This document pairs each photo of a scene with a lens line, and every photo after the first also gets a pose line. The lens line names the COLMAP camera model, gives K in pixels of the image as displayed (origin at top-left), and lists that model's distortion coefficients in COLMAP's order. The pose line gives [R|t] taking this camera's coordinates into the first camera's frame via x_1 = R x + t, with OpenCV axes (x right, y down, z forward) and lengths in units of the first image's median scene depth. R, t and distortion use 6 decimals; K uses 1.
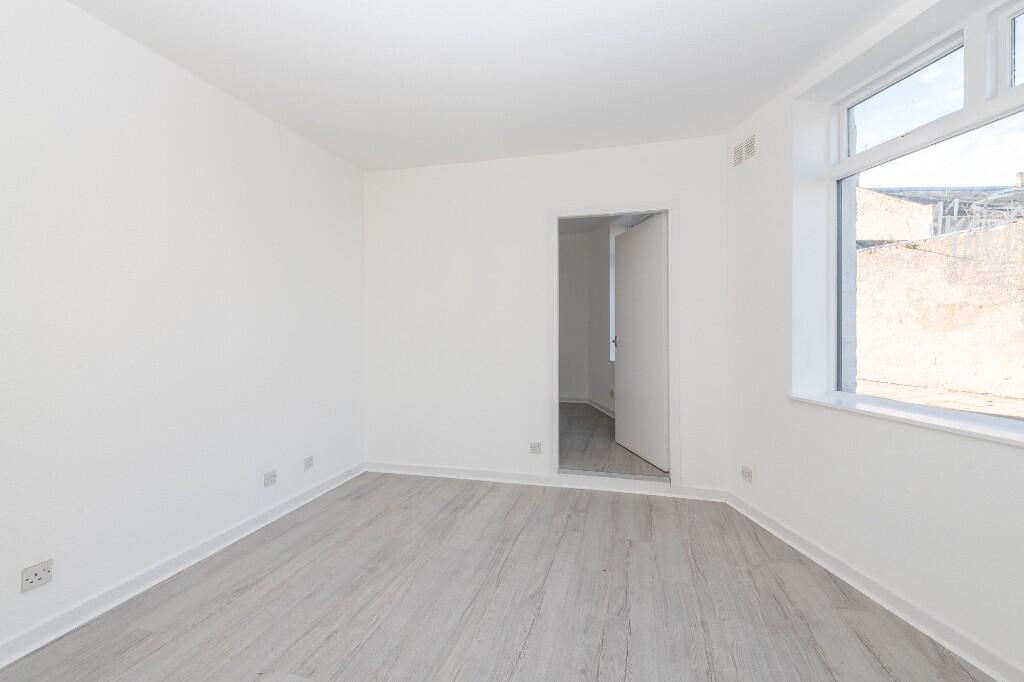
lens RADIAL K [[411.5, 0, 509.0], [0, 411.5, 326.0], [0, 0, 1]] dist [0.016424, -0.005636]
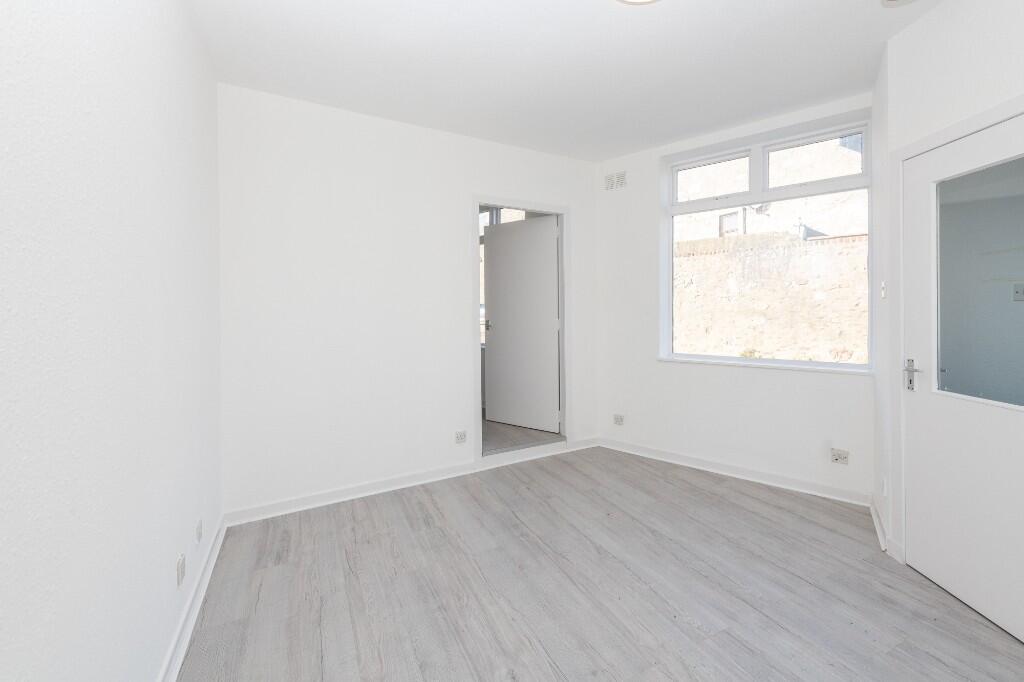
lens RADIAL K [[425.8, 0, 516.7], [0, 425.8, 311.2], [0, 0, 1]] dist [0.018363, -0.006643]
pose [[0.725085, -0.002458, 0.688655, -0.688022], [-0.000319, 0.999992, 0.003904, -0.004157], [-0.688659, -0.003050, 0.725079, 0.239814]]
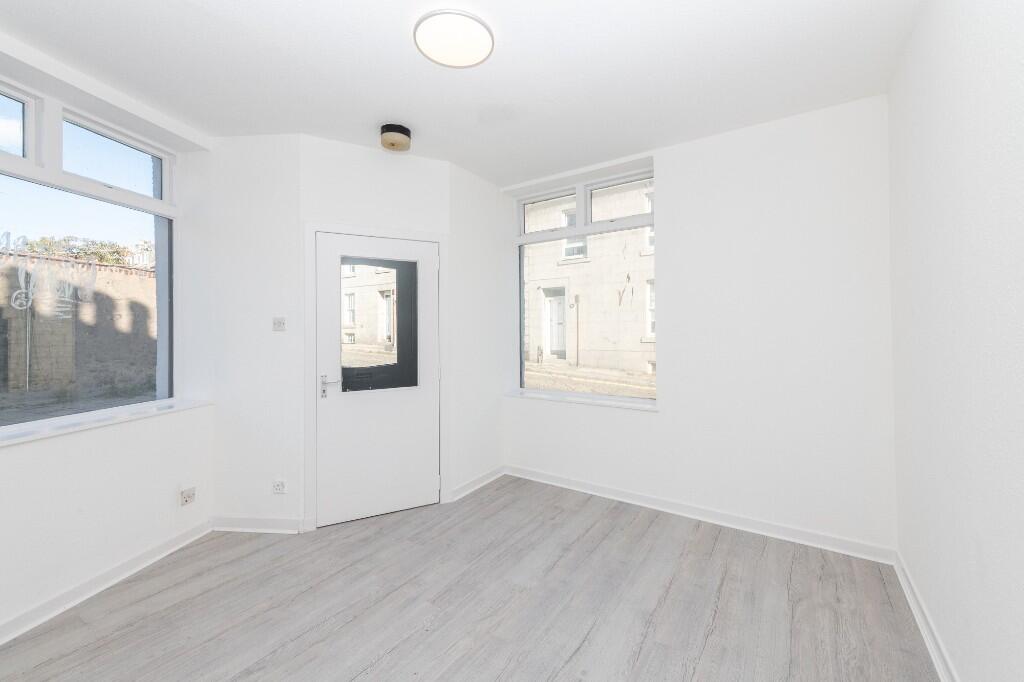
lens RADIAL K [[411.5, 0, 509.0], [0, 411.5, 326.0], [0, 0, 1]] dist [0.016424, -0.005636]
pose [[-0.950887, 0.016473, 0.309101, -0.384752], [0.013506, 0.999840, -0.011735, -0.020621], [-0.309245, -0.006984, -0.950957, 1.214718]]
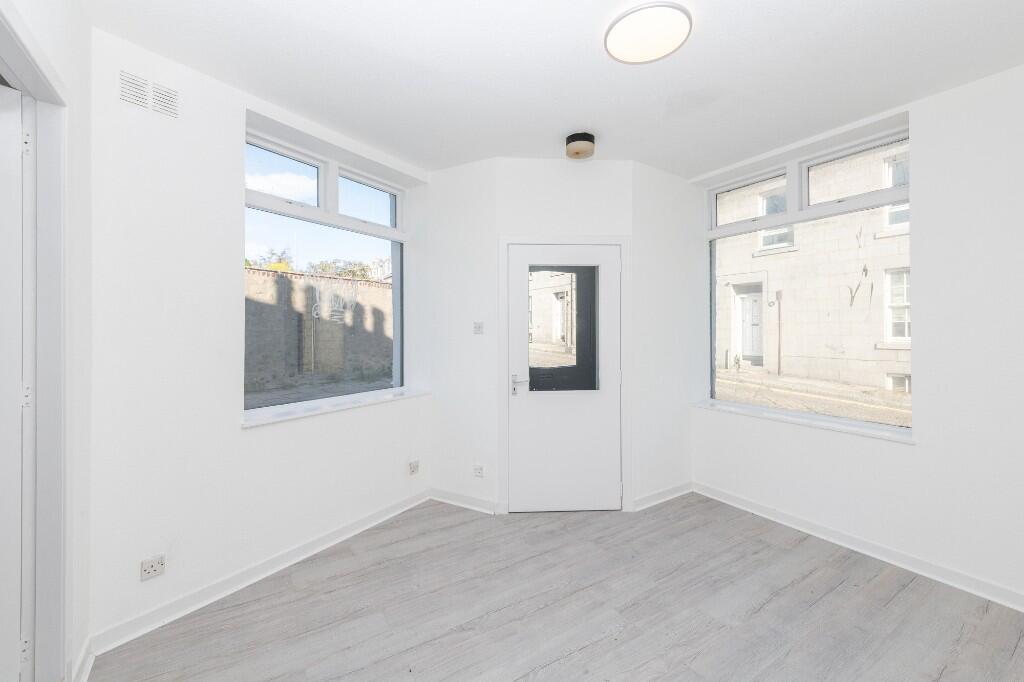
lens RADIAL K [[410.6, 0, 510.2], [0, 410.6, 328.8], [0, 0, 1]] dist [0.015245, -0.004951]
pose [[-0.750005, 0.008557, 0.661377, -0.358316], [0.003871, 0.999956, -0.008548, -0.033566], [-0.661421, -0.003851, -0.750005, 1.228831]]
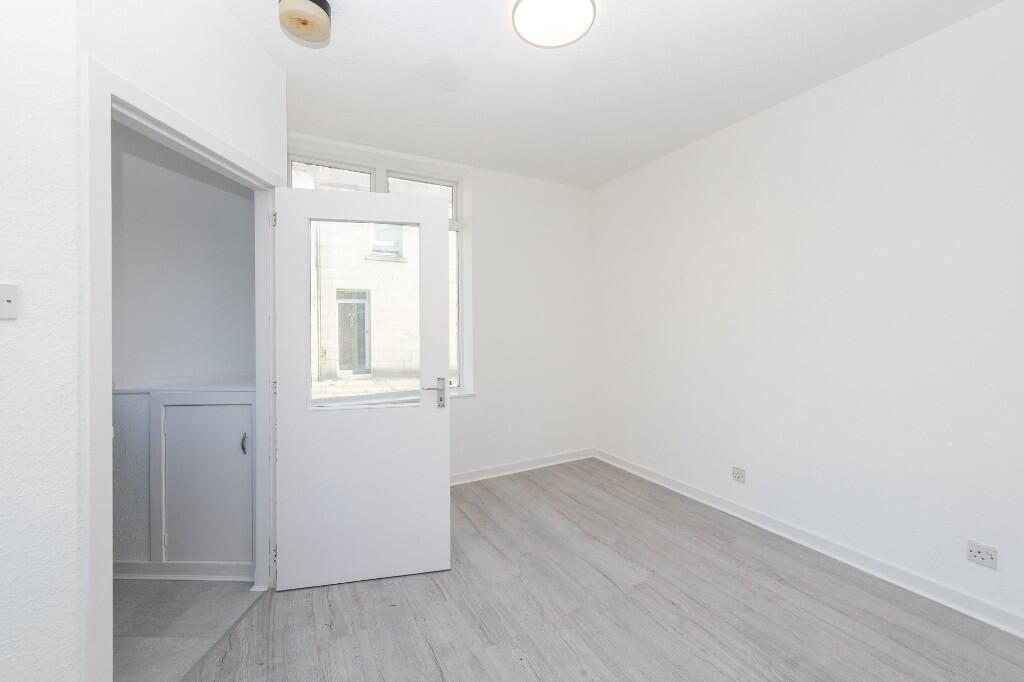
lens RADIAL K [[411.5, 0, 509.0], [0, 411.5, 326.0], [0, 0, 1]] dist [0.016424, -0.005636]
pose [[-0.710026, 0.013926, -0.704038, 0.451455], [0.016843, 0.999854, 0.002790, -0.014396], [0.703974, -0.009877, -0.710157, 0.998585]]
